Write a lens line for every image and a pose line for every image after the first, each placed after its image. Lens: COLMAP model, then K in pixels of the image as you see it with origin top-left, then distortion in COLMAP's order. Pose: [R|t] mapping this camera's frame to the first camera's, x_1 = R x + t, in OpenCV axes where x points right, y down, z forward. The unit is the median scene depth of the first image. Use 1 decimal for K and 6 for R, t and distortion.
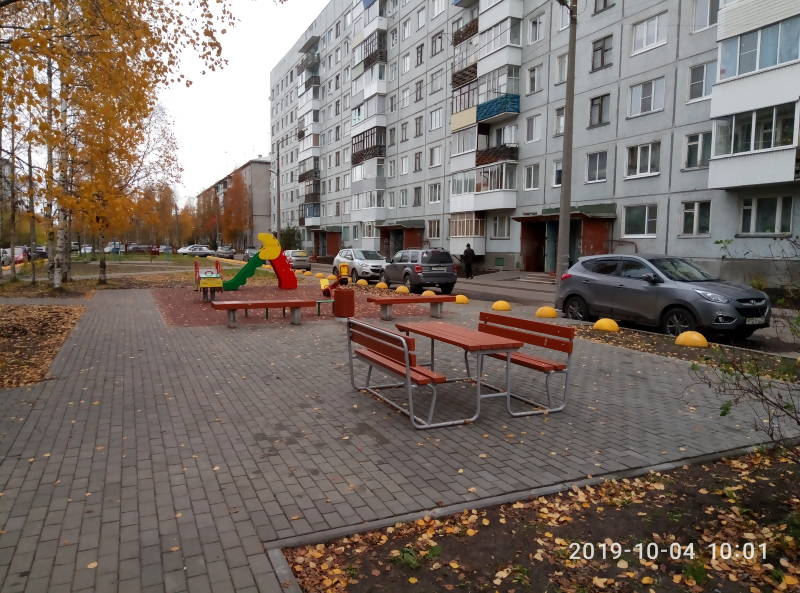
lens RADIAL K [[598.3, 0, 400.0], [0, 598.3, 296.5], [0, 0, 1]] dist [0.031684, -0.031214]
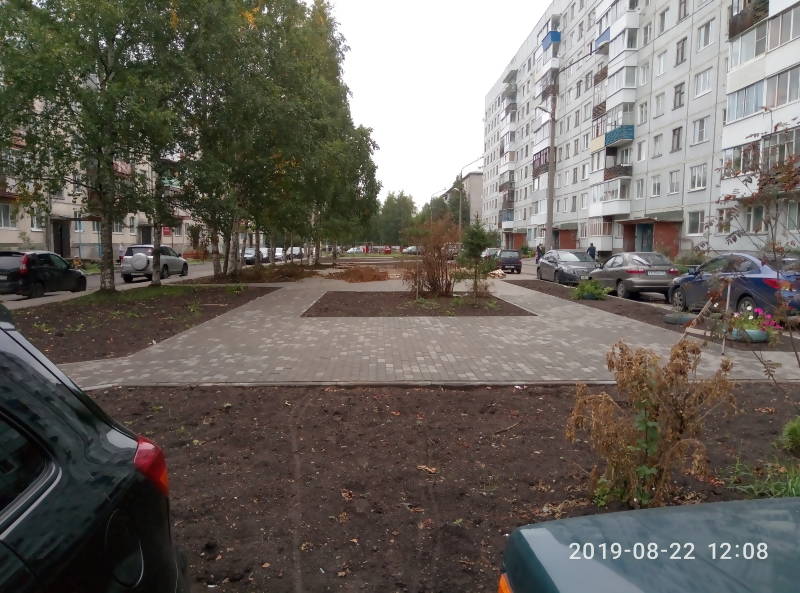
lens RADIAL K [[598.3, 0, 400.0], [0, 598.3, 296.5], [0, 0, 1]] dist [0.031684, -0.031214]
pose [[0.922669, 0.028923, -0.384506, 0.219470], [-0.029841, 0.999548, 0.003580, 0.035271], [0.384435, 0.008171, 0.923116, -0.332238]]
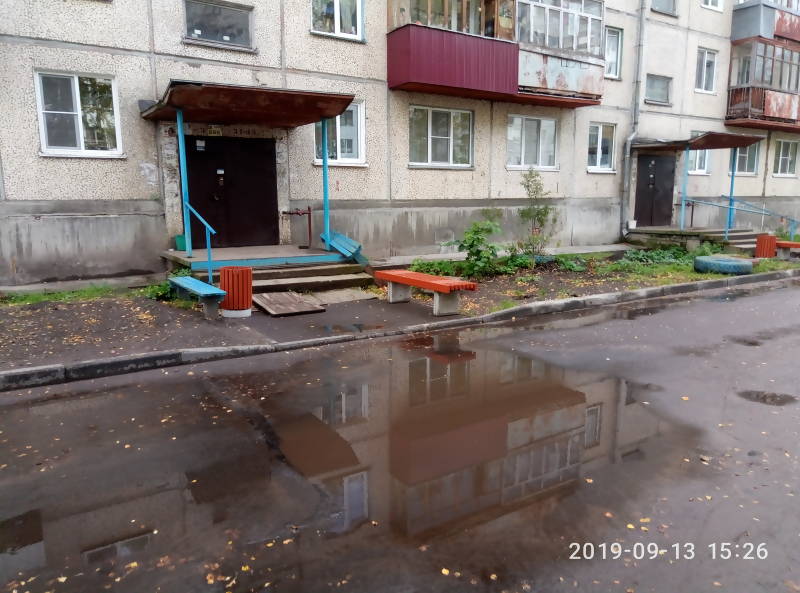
lens RADIAL K [[615.9, 0, 400.0], [0, 615.9, 296.5], [0, 0, 1]] dist [0.004479, -0.009857]
pose [[0.160064, 0.151329, -0.975438, -0.230367], [-0.080124, 0.986910, 0.139961, -0.007424], [0.983849, 0.055753, 0.170094, 0.101809]]
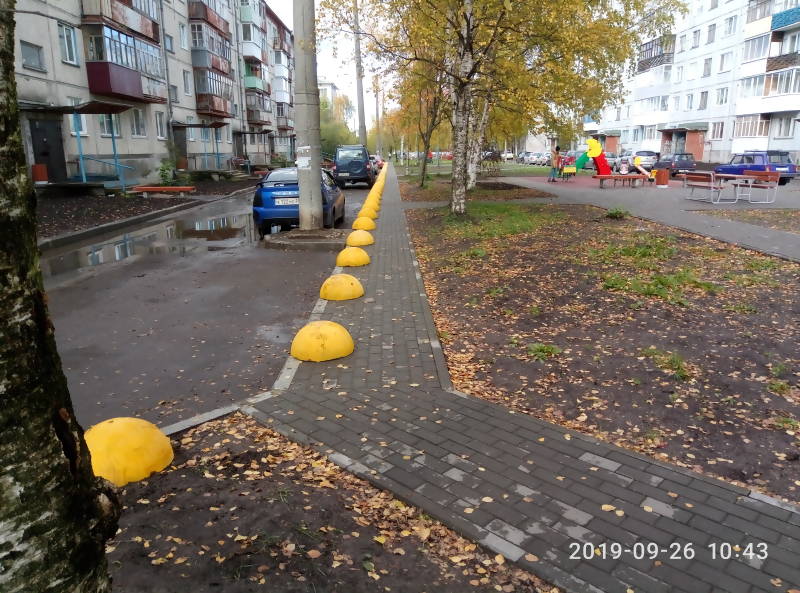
lens RADIAL K [[598.3, 0, 400.0], [0, 598.3, 296.5], [0, 0, 1]] dist [0.031684, -0.031214]
pose [[0.918025, 0.078216, -0.388731, -0.028958], [-0.018194, 0.987629, 0.155751, 0.032663], [0.396104, -0.135910, 0.908091, -0.340254]]
